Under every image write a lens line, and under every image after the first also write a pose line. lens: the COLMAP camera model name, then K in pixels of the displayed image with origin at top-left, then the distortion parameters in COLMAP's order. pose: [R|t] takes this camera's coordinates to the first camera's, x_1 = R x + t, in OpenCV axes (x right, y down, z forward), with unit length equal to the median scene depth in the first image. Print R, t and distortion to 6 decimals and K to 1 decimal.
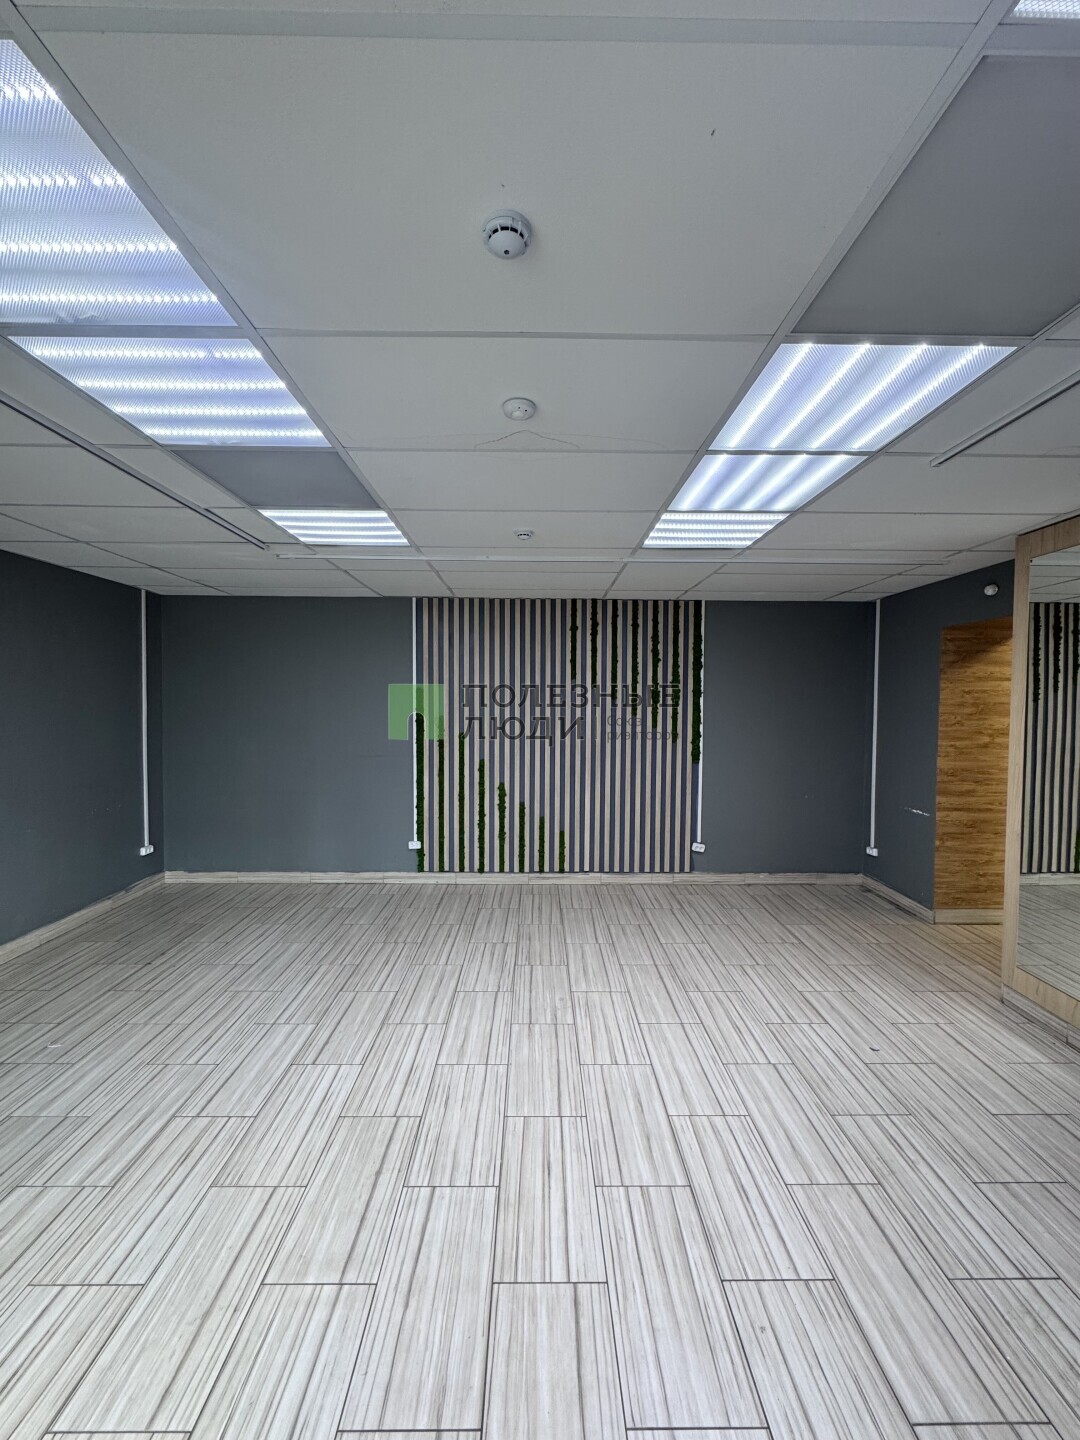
lens RADIAL K [[572.9, 0, 537.1], [0, 572.9, 719.9], [0, 0, 1]] dist [-0.003183, 0.000119]
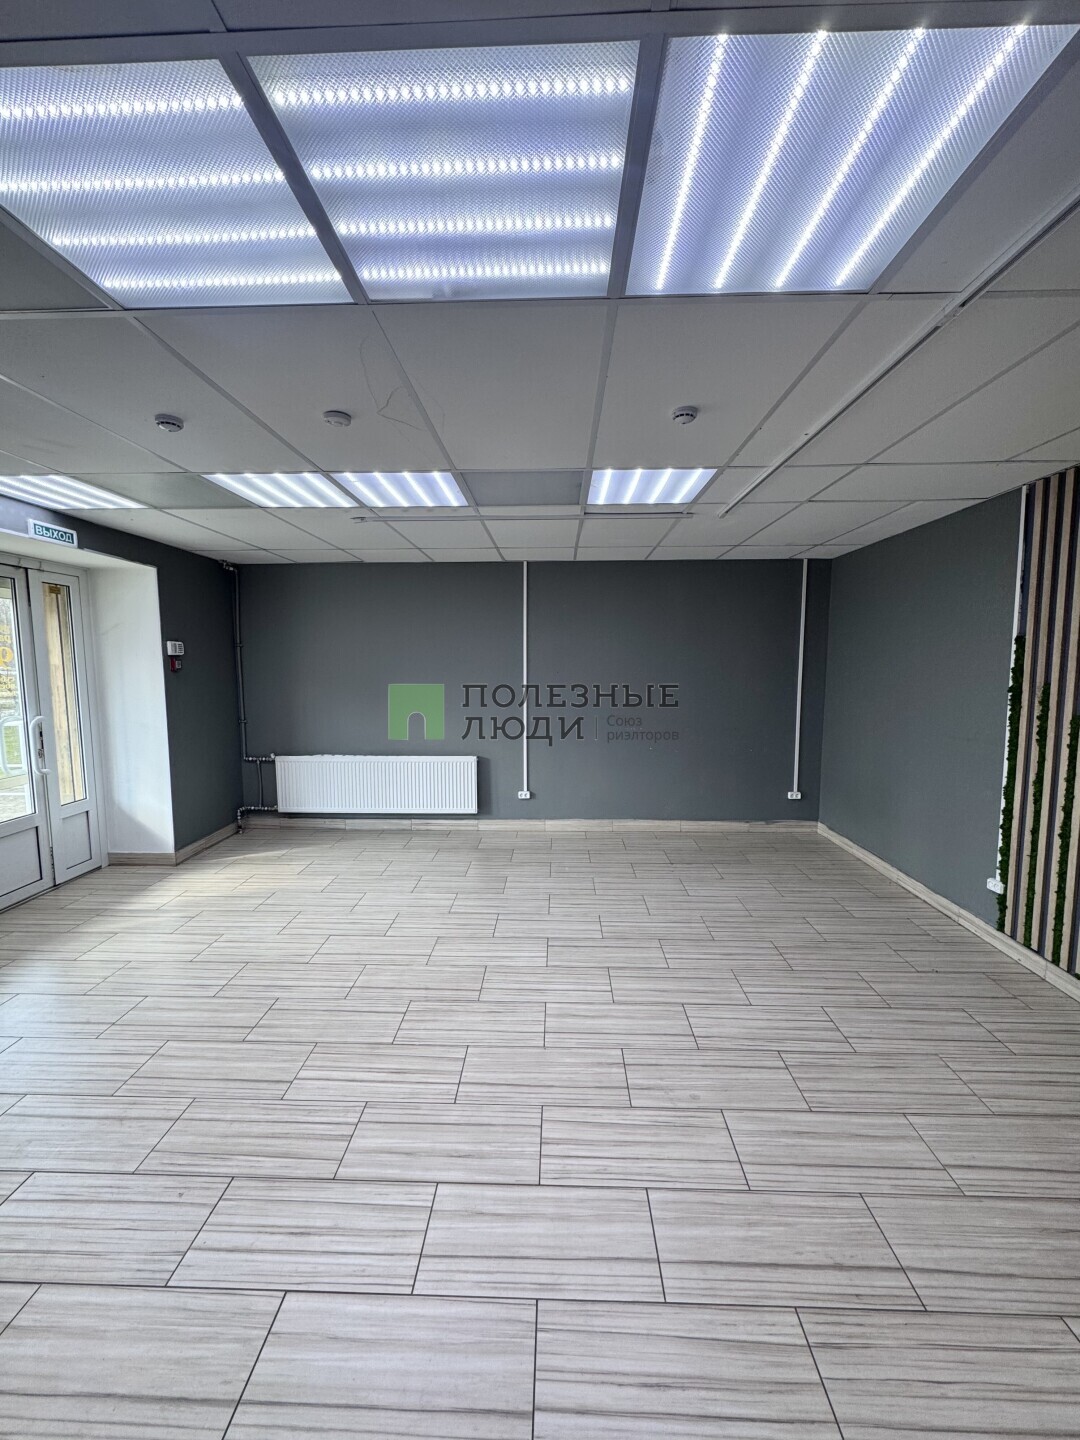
lens RADIAL K [[577.0, 0, 540.0], [0, 577.0, 720.0], [0, 0, 1]] dist [-0.002840, 0.000168]
pose [[-0.036541, 0.091846, -0.995103, 0.445264], [-0.030994, 0.995184, 0.092992, -0.008992], [0.998851, 0.034240, -0.033518, 0.534723]]
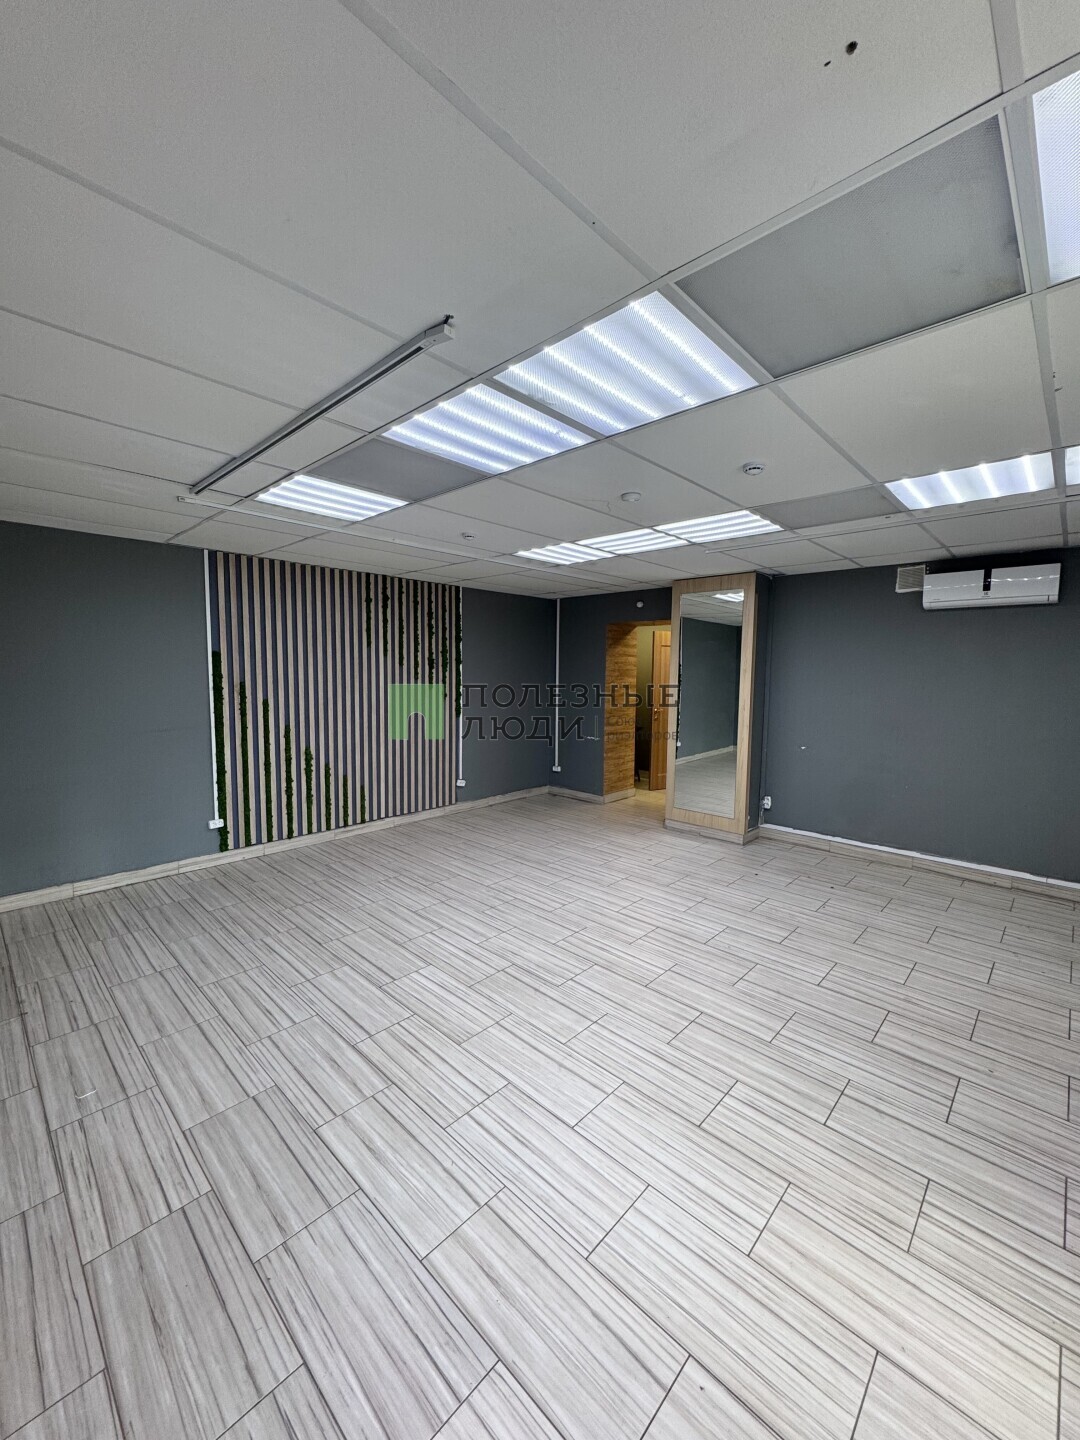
lens RADIAL K [[574.8, 0, 537.9], [0, 574.8, 720.5], [0, 0, 1]] dist [-0.002024, -0.000022]
pose [[0.695456, -0.062506, 0.715845, -0.528853], [0.017138, 0.997369, 0.070439, -0.002544], [-0.718364, -0.036719, 0.694698, -0.003235]]
